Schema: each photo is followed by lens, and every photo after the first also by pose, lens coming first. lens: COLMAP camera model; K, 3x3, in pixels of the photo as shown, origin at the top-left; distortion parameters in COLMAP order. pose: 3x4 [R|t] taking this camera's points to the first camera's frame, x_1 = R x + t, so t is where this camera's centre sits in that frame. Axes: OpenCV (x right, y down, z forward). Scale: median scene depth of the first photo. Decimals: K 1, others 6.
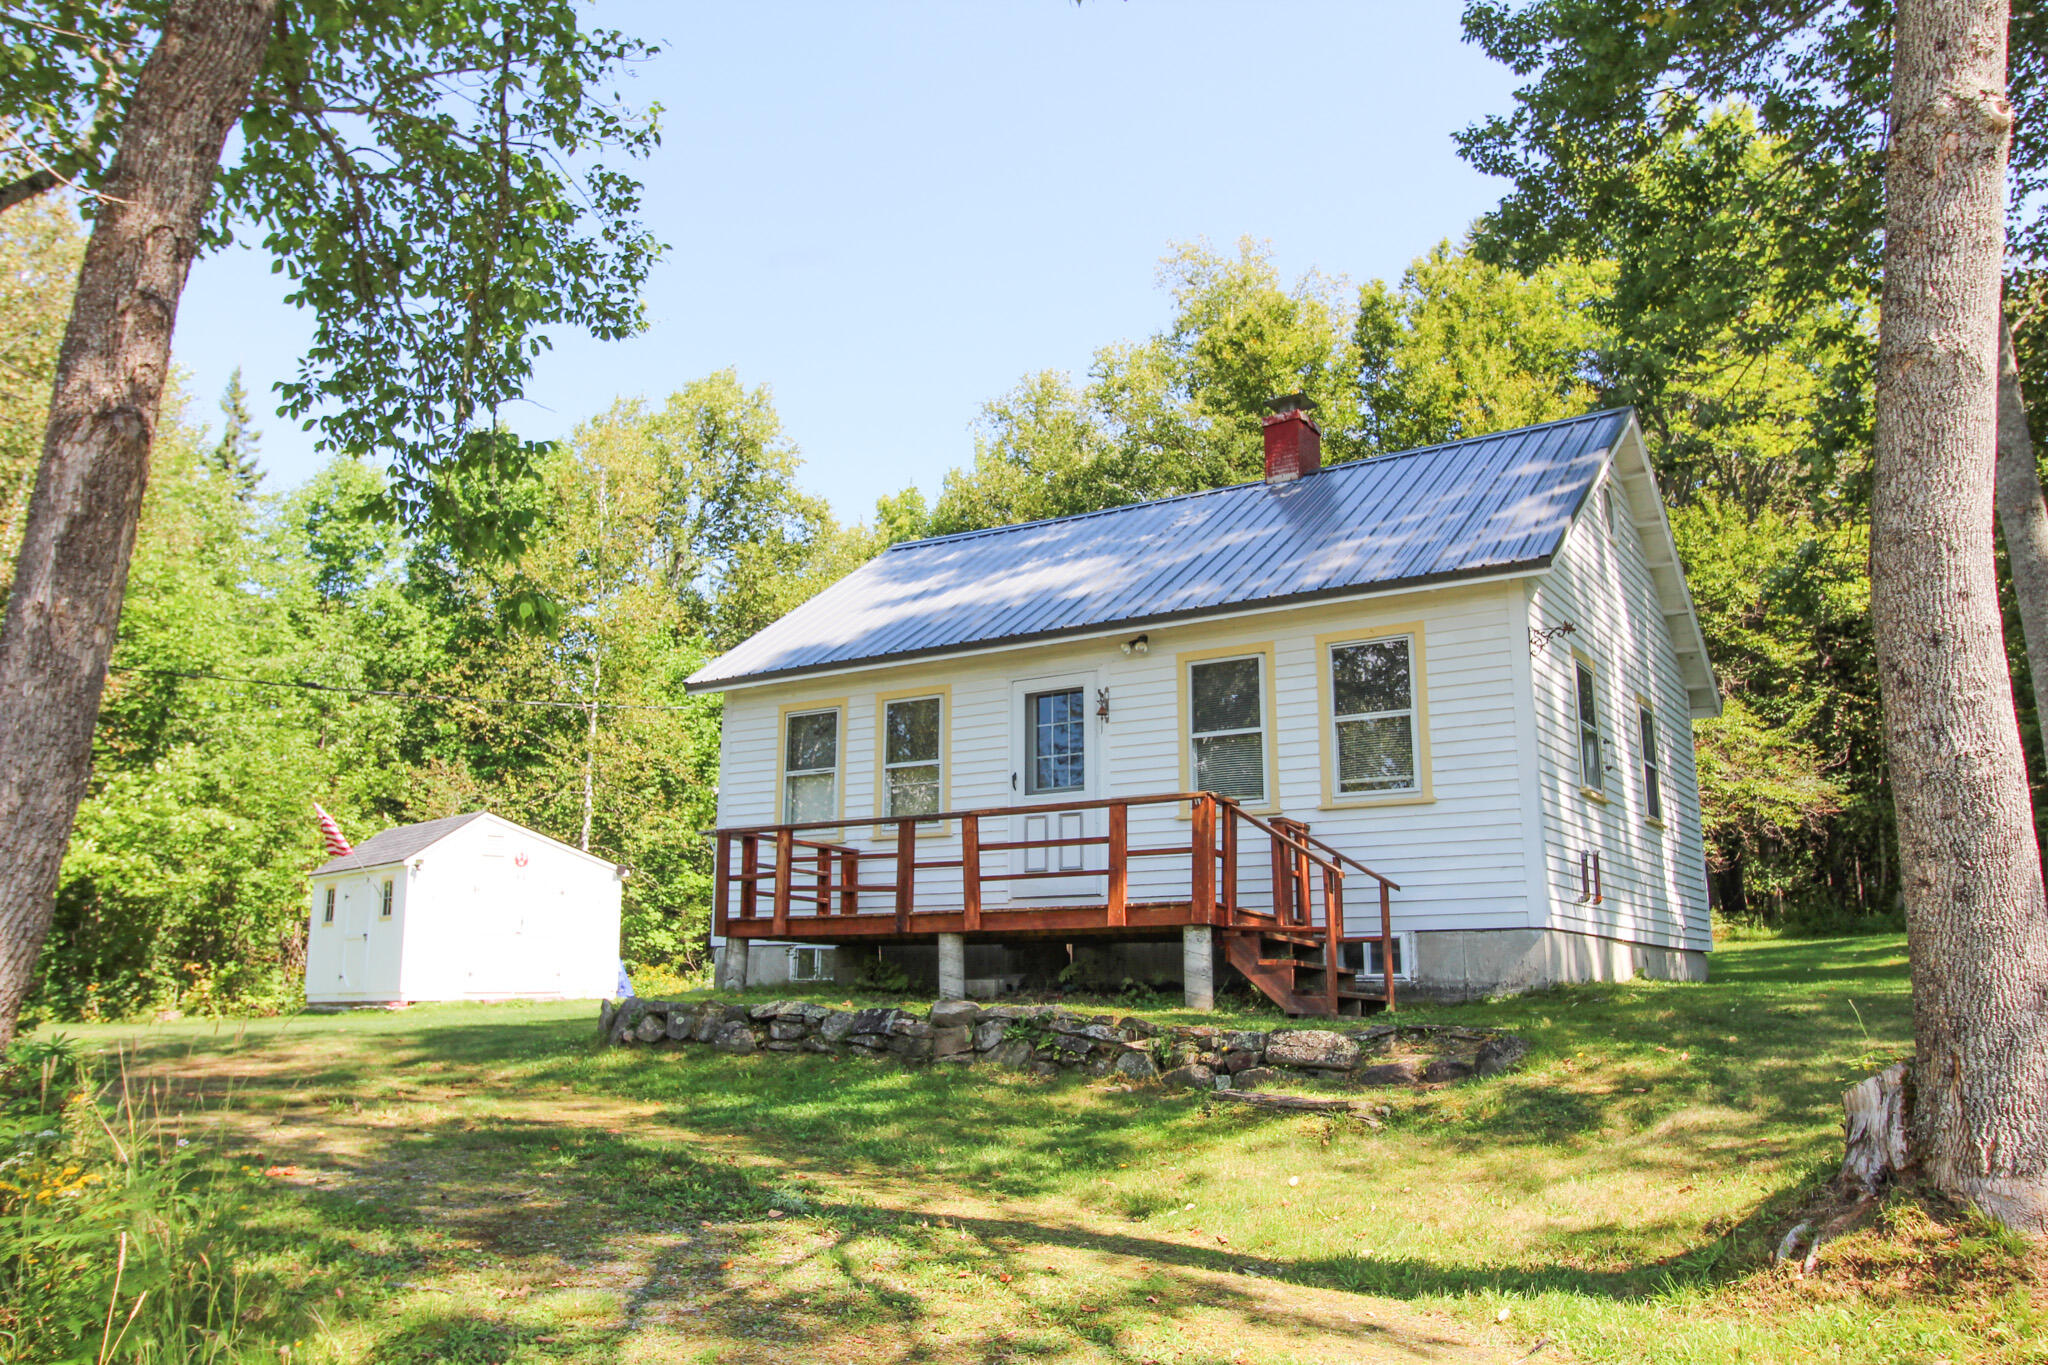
lens RADIAL K [[1527.0, 0, 1020.7], [0, 1527.0, 675.8], [0, 0, 1]] dist [-0.003226, 0.000758]
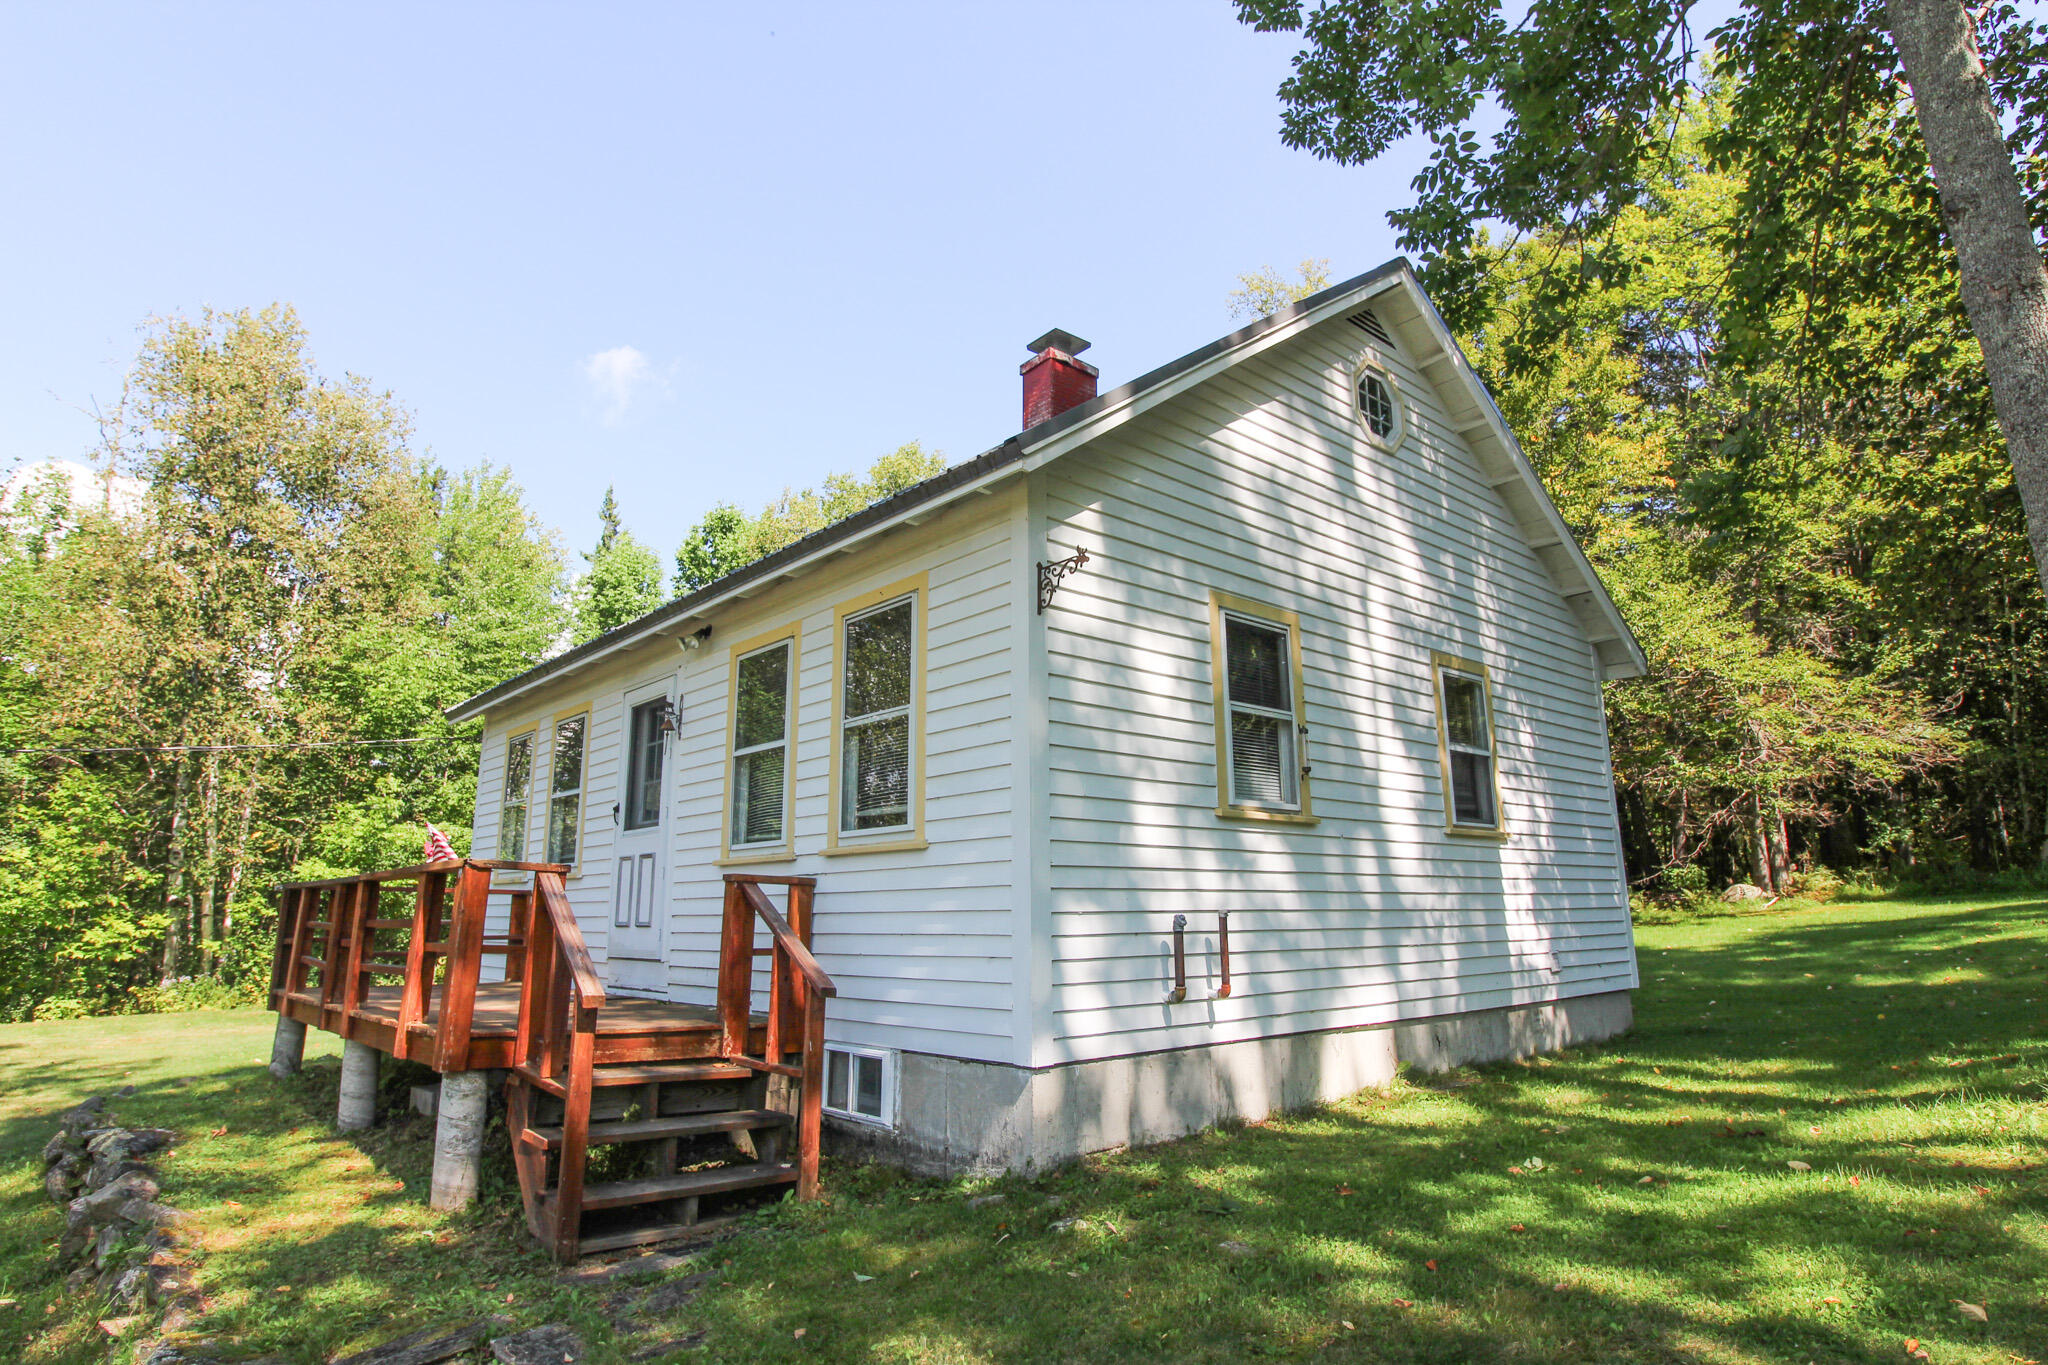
lens RADIAL K [[1111.3, 0, 1027.5], [0, 1111.3, 677.4], [0, 0, 1]] dist [-0.004429, -0.006978]
pose [[0.966054, -0.066113, -0.249737, 0.393646], [0.066244, 0.997772, -0.007891, 0.015910], [0.249702, -0.008921, 0.968282, 0.505701]]
